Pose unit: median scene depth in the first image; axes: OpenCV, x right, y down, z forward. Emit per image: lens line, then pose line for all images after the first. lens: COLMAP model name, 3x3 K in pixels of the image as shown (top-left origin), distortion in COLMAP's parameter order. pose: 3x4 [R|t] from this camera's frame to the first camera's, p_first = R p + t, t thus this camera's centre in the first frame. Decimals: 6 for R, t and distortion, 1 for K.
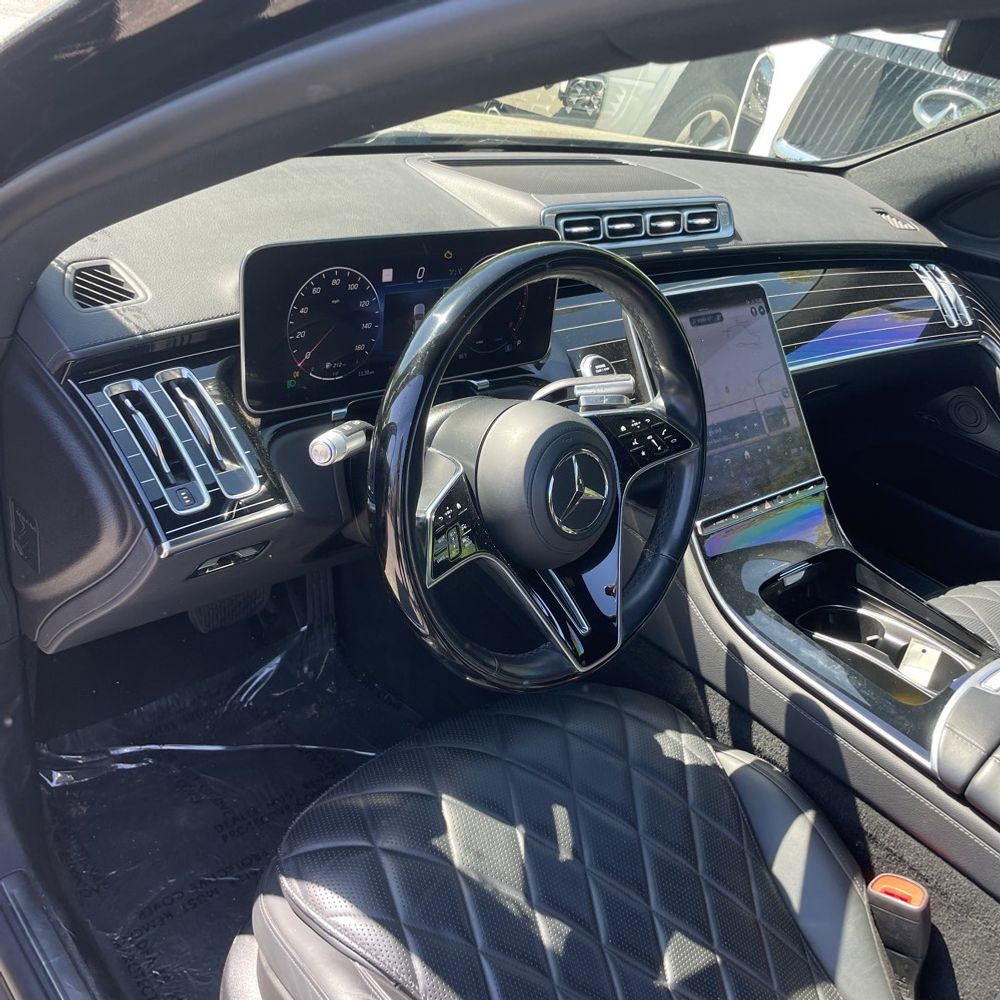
lens RADIAL K [[1017.6, 0, 500.0], [0, 1017.6, 500.0], [0, 0, 1]] dist [0.088475, -0.125964]
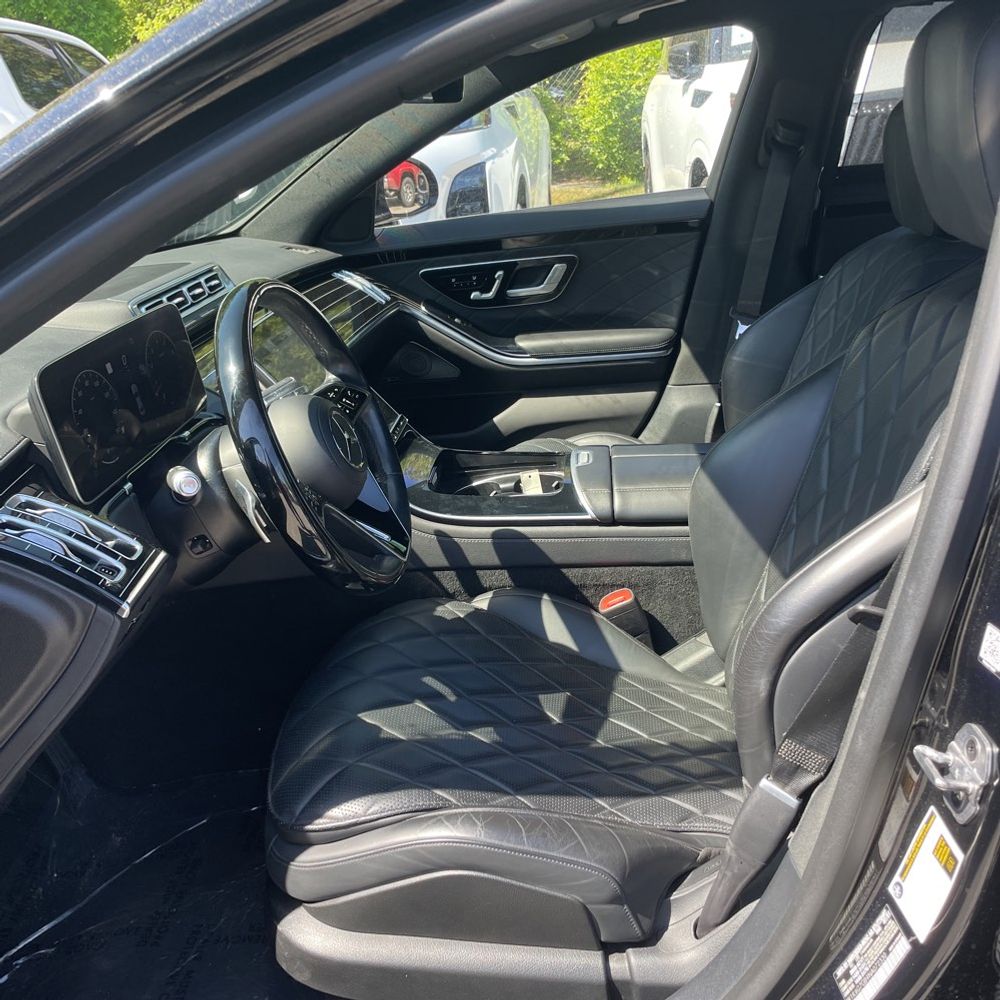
lens RADIAL K [[1017.6, 0, 500.0], [0, 1017.6, 500.0], [0, 0, 1]] dist [0.088475, -0.125964]
pose [[0.693664, -0.459270, 0.554889, -0.450907], [0.513670, 0.855453, 0.065905, 0.060186], [-0.504950, 0.239313, 0.829310, -0.175207]]
